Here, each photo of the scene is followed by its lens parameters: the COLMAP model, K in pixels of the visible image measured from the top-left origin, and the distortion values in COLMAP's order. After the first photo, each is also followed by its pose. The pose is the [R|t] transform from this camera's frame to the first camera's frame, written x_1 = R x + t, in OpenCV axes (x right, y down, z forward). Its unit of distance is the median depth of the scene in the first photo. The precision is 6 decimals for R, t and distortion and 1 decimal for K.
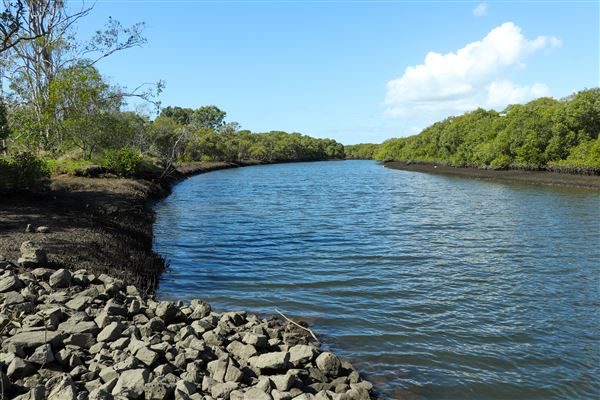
lens RADIAL K [[494.6, 0, 288.6], [0, 494.6, 198.8], [0, 0, 1]] dist [-0.174965, 0.145126]
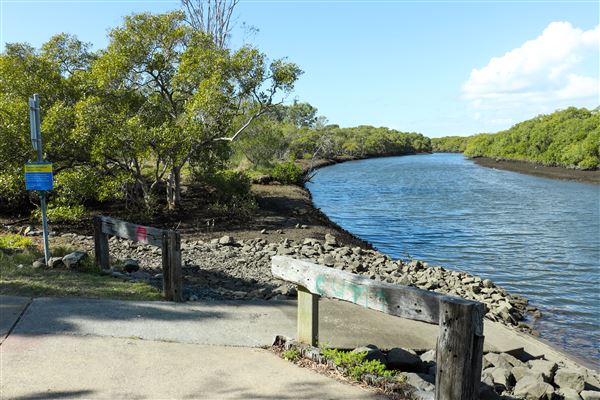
lens RADIAL K [[499.1, 0, 297.7], [0, 499.1, 198.0], [0, 0, 1]] dist [-0.176033, 0.146910]
pose [[0.989670, 0.008079, -0.143138, -0.032132], [-0.005696, 0.999838, 0.017051, -0.008558], [0.143253, -0.016060, 0.989556, -0.097426]]
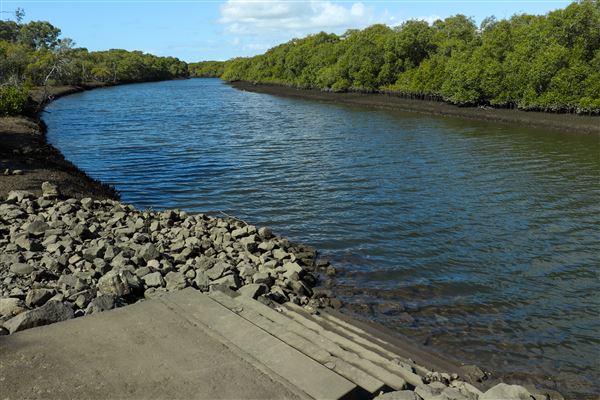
lens RADIAL K [[499.1, 0, 297.7], [0, 499.1, 198.0], [0, 0, 1]] dist [-0.176033, 0.146910]
pose [[0.945316, -0.071679, 0.318182, -0.025111], [0.018594, 0.985809, 0.166836, -0.007925], [-0.325625, -0.151797, 0.933234, -0.053720]]
